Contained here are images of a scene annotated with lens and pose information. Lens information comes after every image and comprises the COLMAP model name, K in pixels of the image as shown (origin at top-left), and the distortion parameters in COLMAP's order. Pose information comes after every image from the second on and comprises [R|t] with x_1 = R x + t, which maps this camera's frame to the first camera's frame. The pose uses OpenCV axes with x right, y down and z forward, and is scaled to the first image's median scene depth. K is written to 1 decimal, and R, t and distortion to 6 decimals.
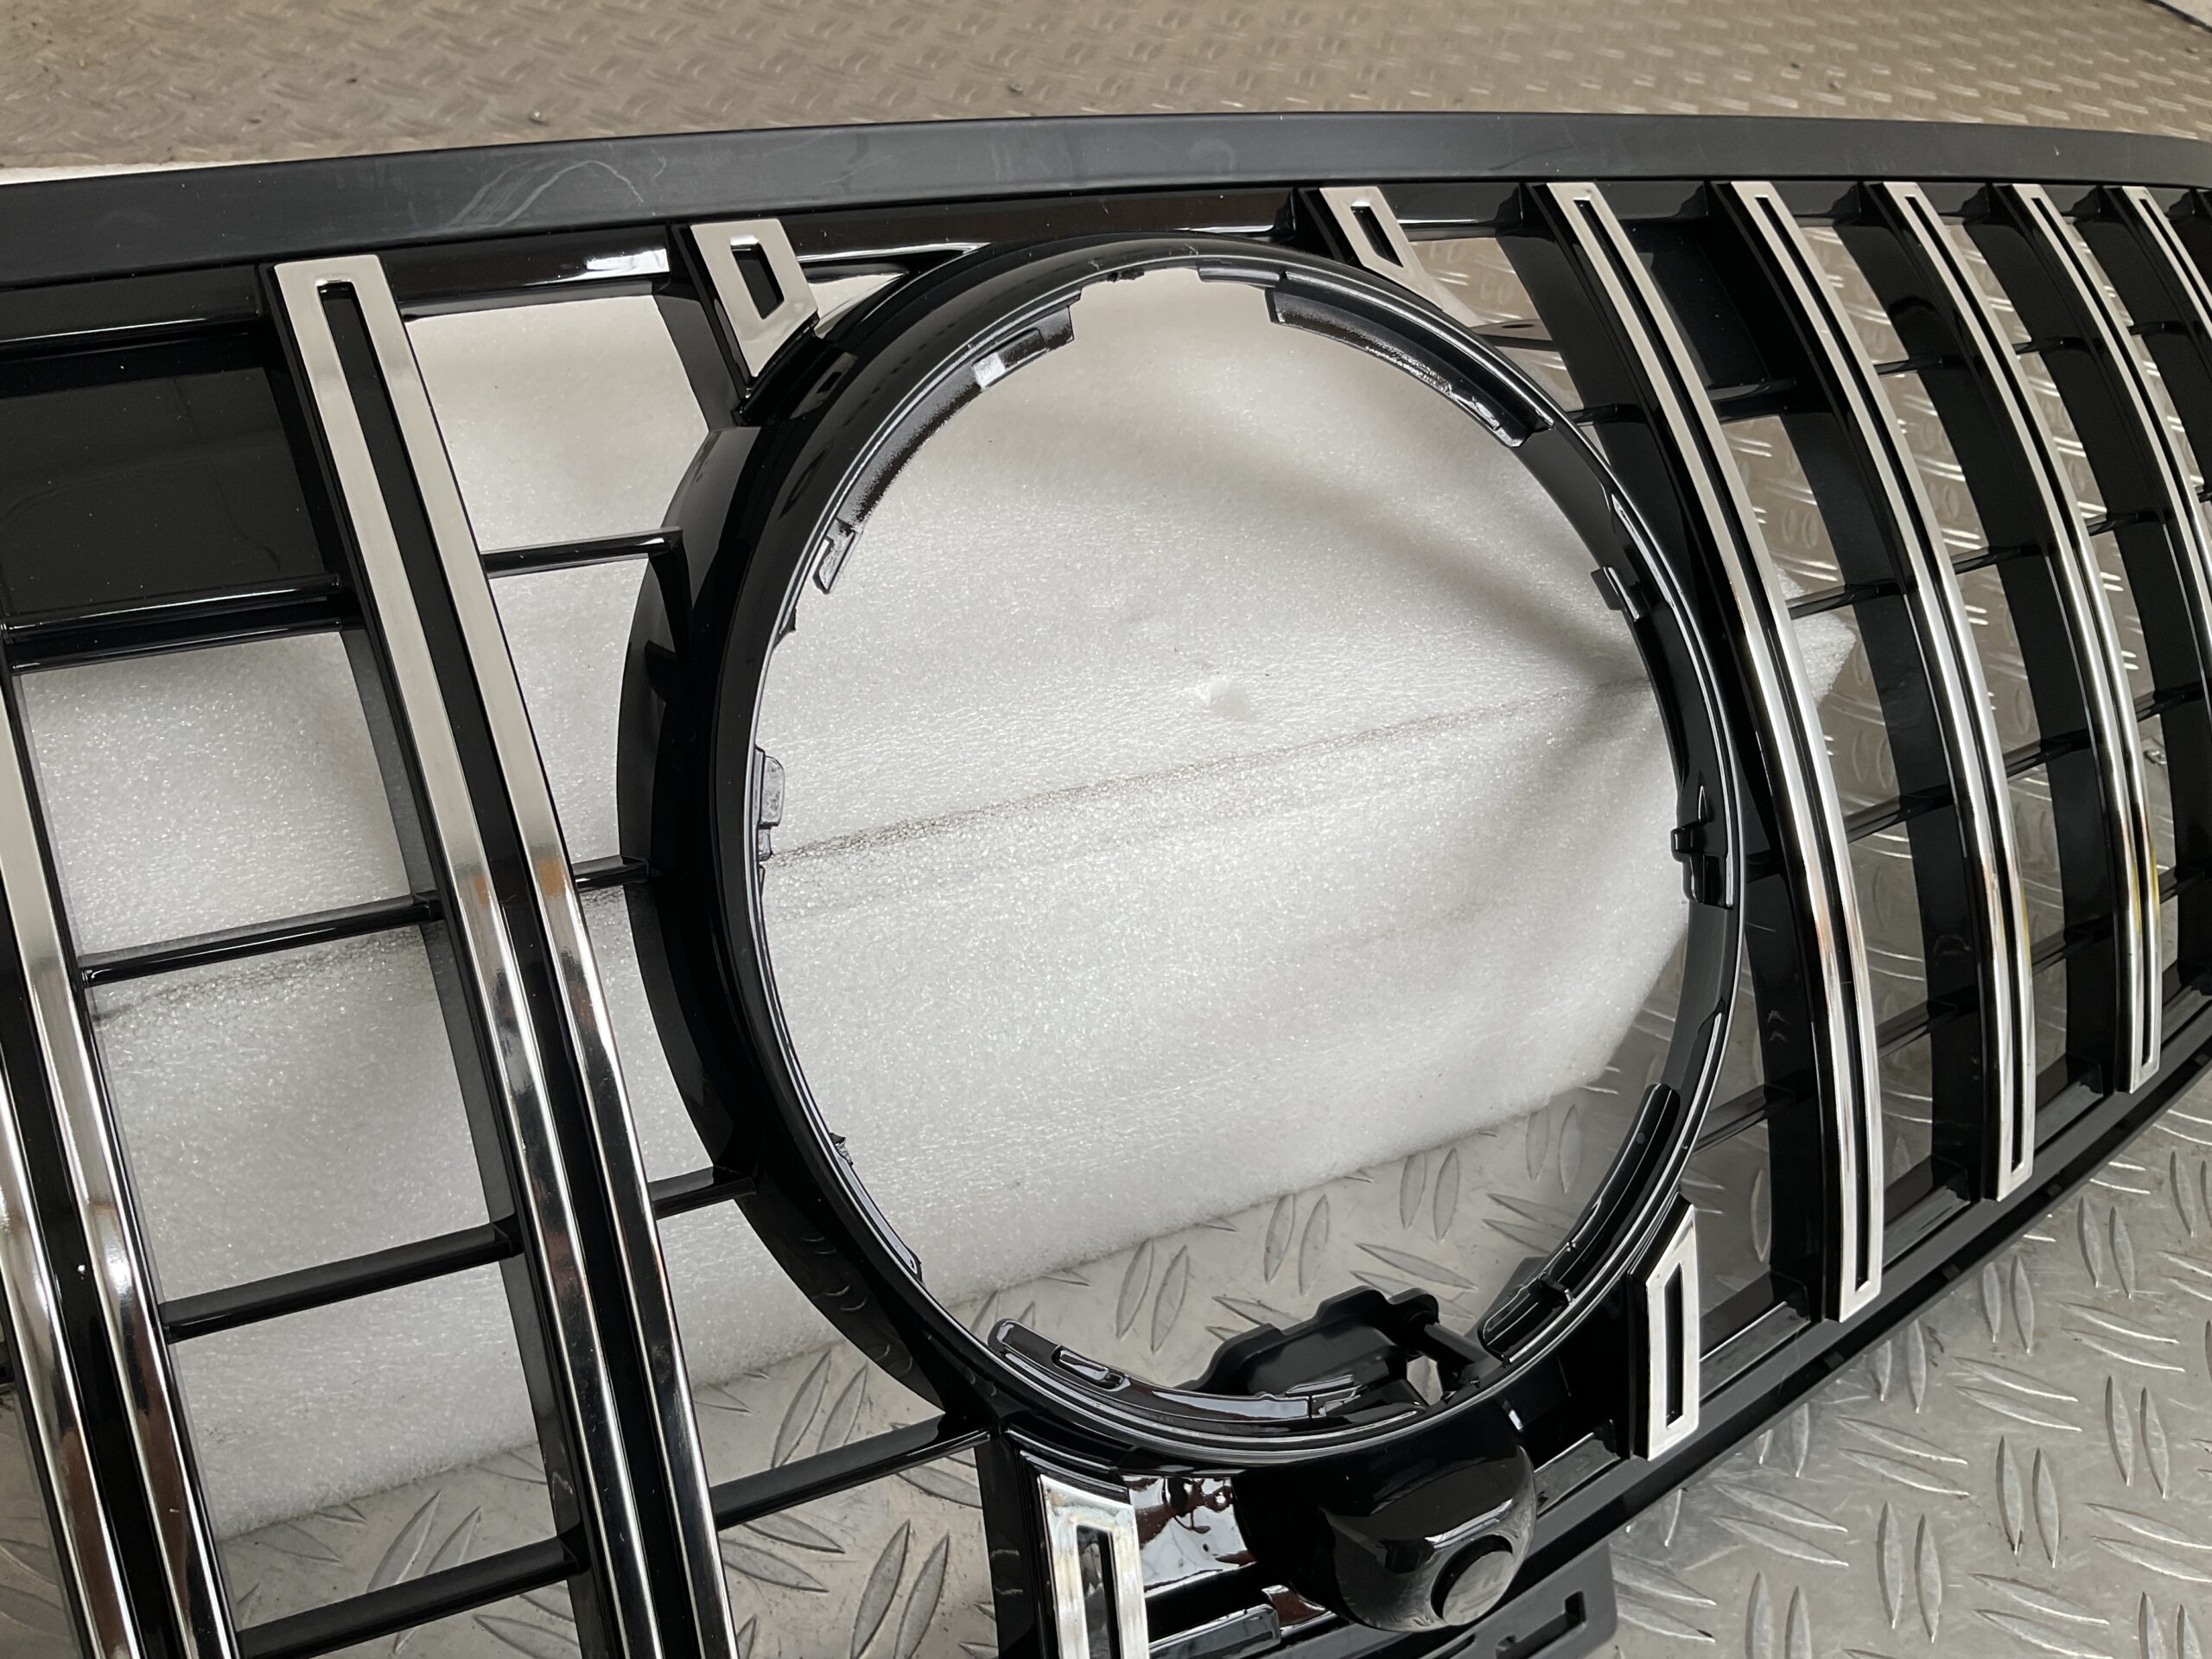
lens RADIAL K [[1851.6, 0, 1094.0], [0, 1851.6, 828.6], [0, 0, 1]] dist [-0.011810, -0.016645]
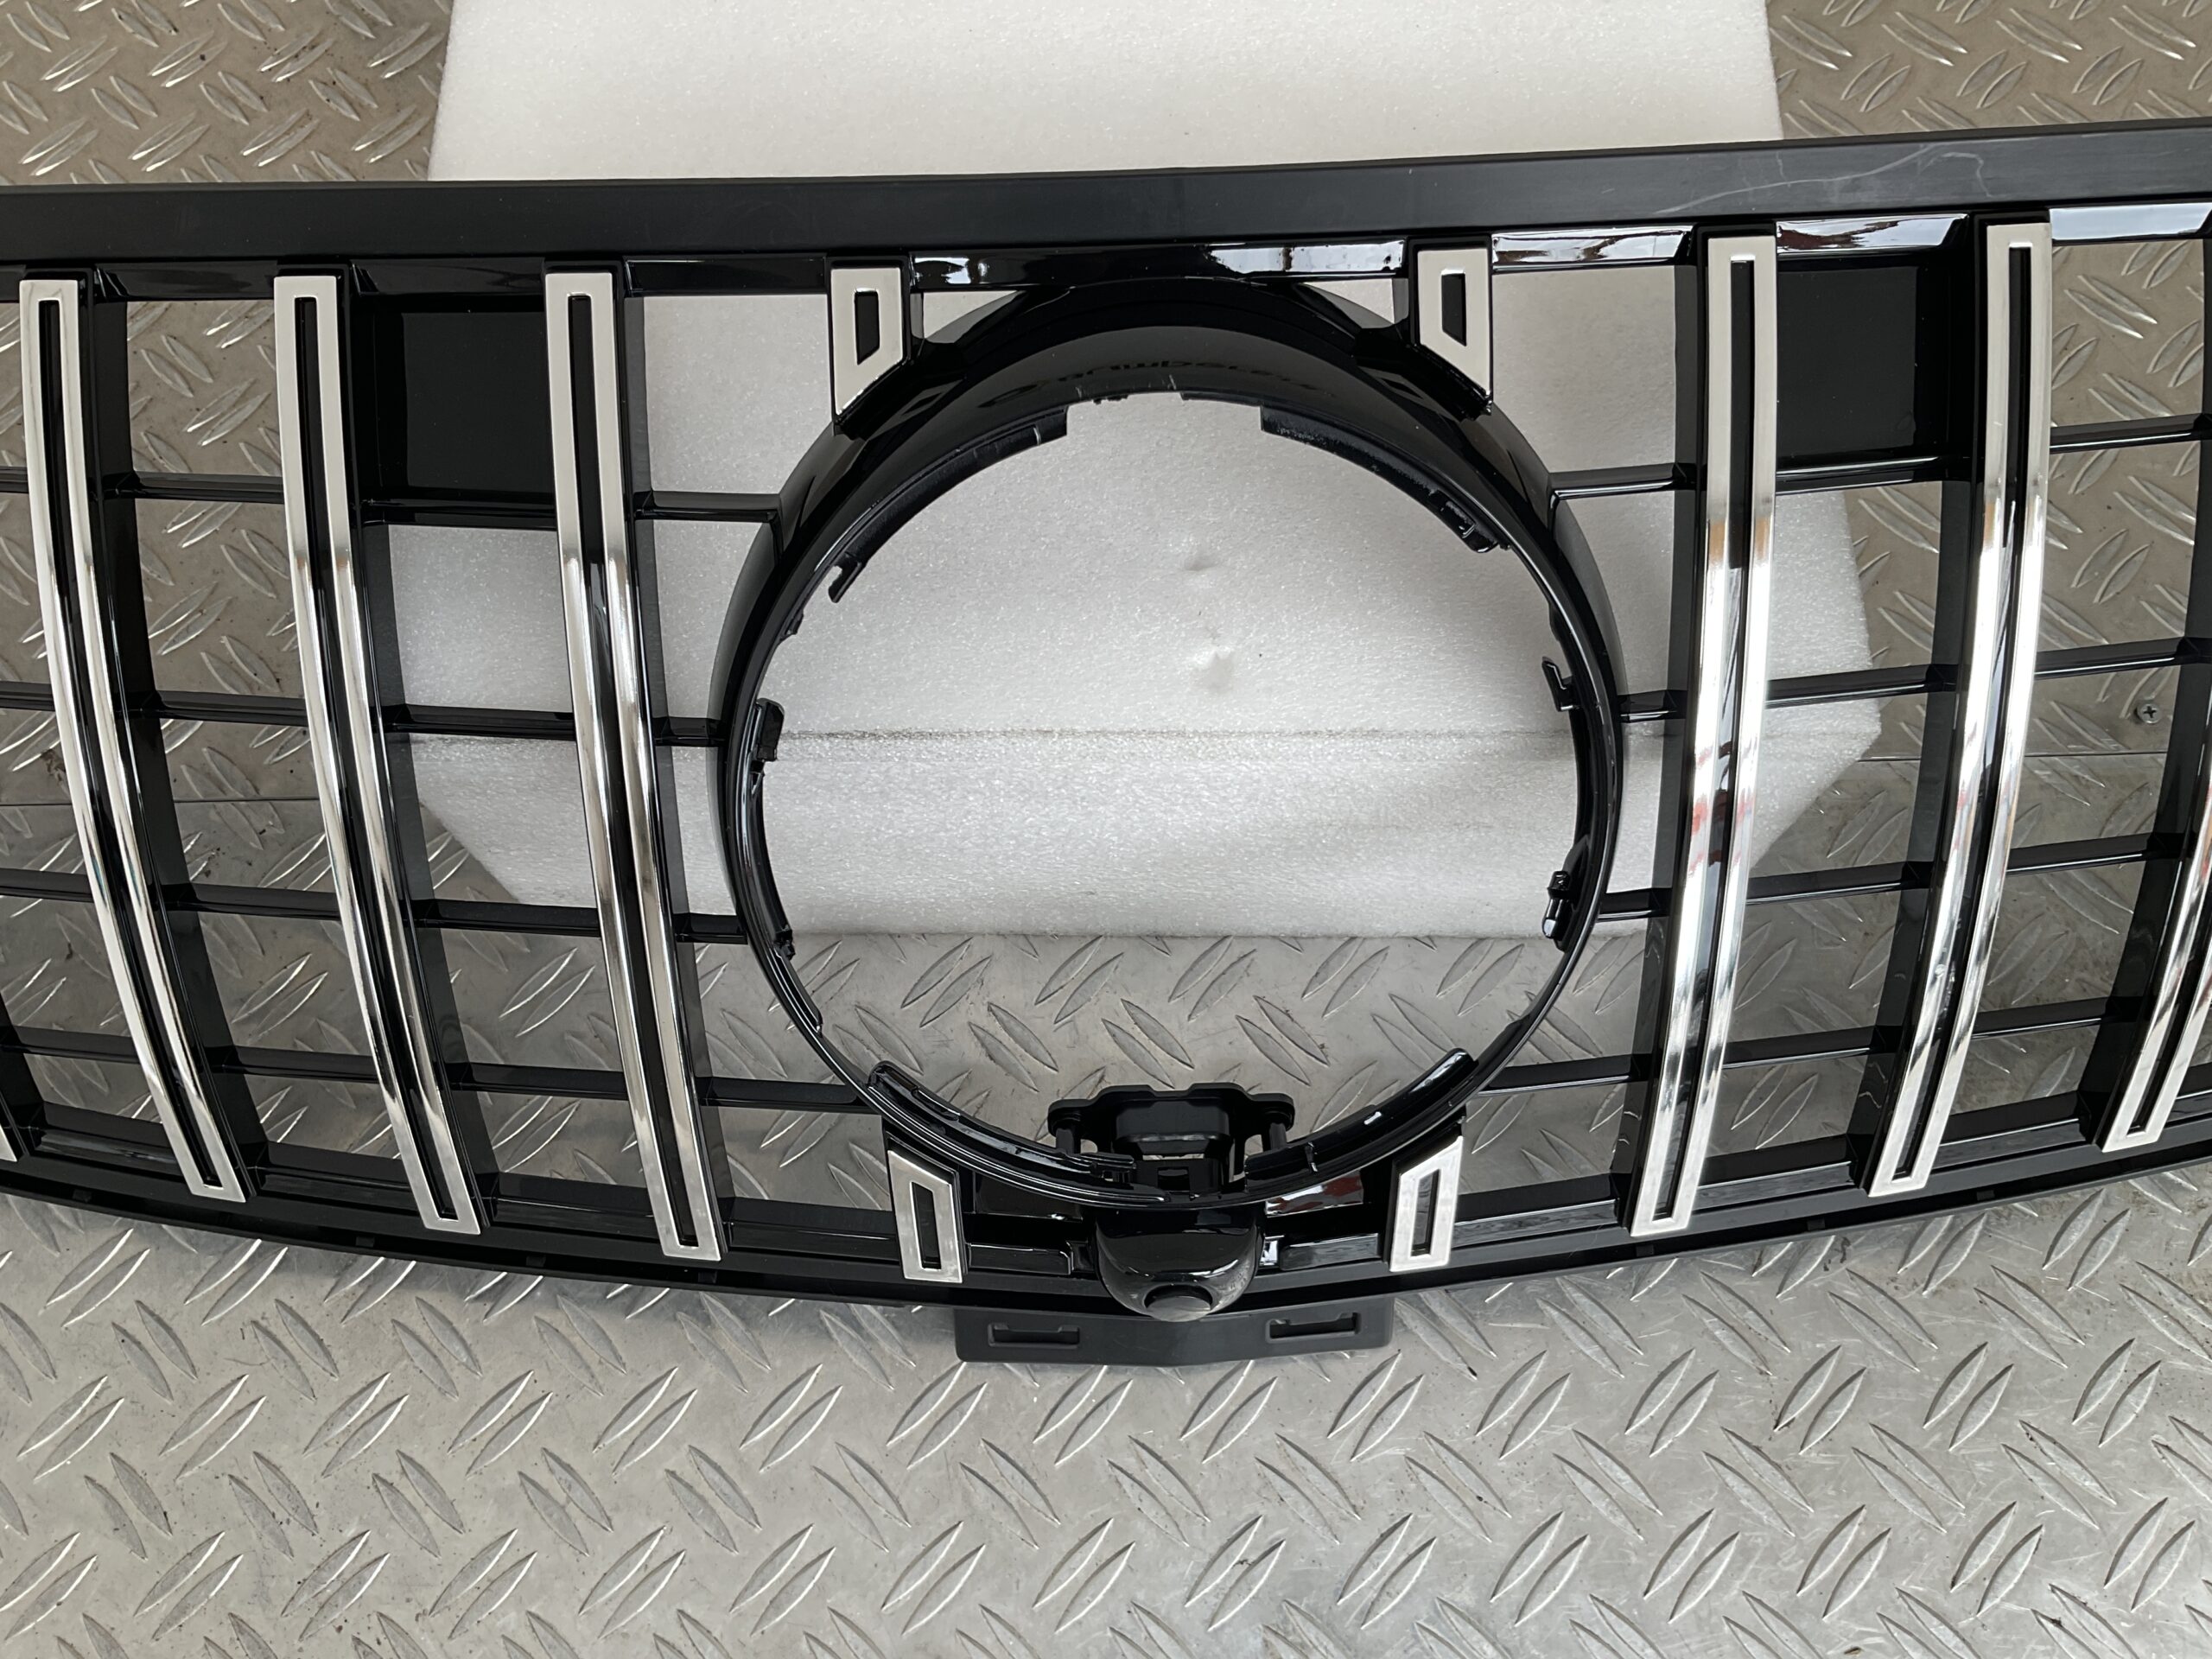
lens RADIAL K [[1839.9, 0, 1109.4], [0, 1839.9, 817.3], [0, 0, 1]] dist [0.016022, -0.050320]
pose [[0.870298, 0.351706, -0.344796, 0.418800], [-0.178014, 0.877350, 0.445610, -0.463619], [0.459231, -0.326435, 0.826164, -0.095493]]
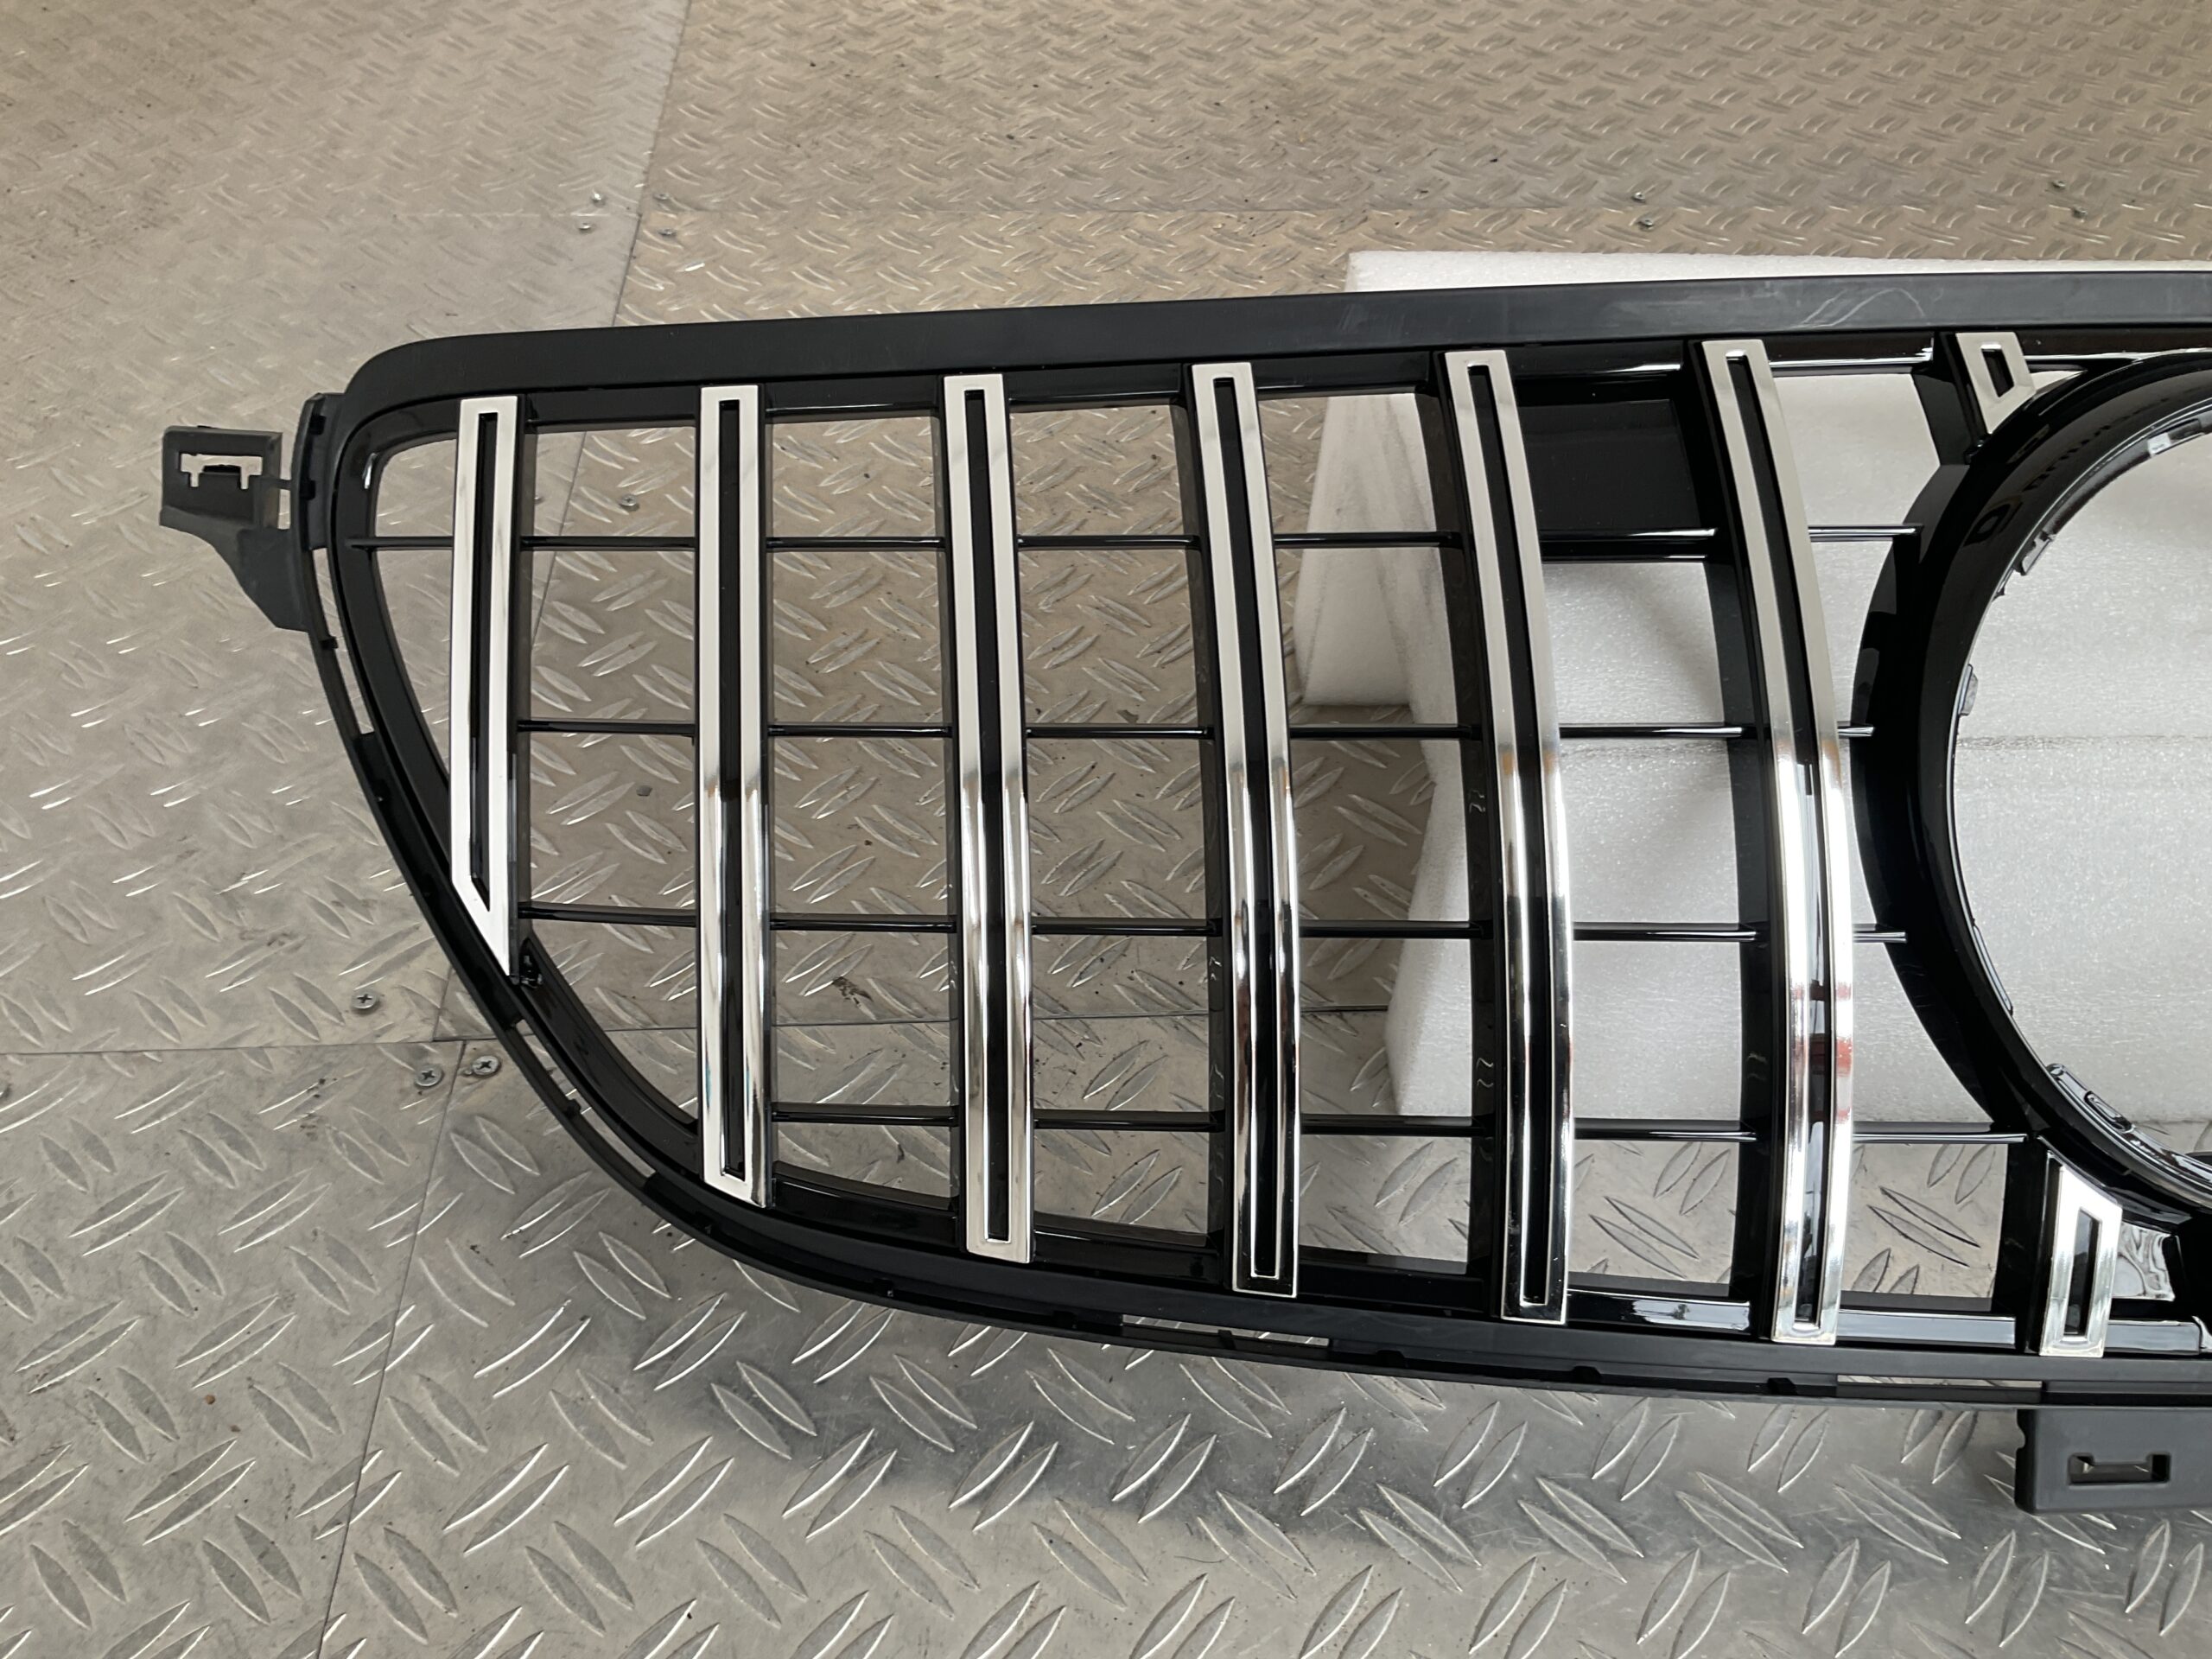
lens RADIAL K [[1839.9, 0, 1109.4], [0, 1839.9, 817.3], [0, 0, 1]] dist [0.016022, -0.050320]
pose [[0.901641, 0.176576, -0.394797, -0.136218], [-0.184478, 0.982668, 0.018193, 0.133804], [0.391167, 0.056428, 0.918588, -0.514260]]
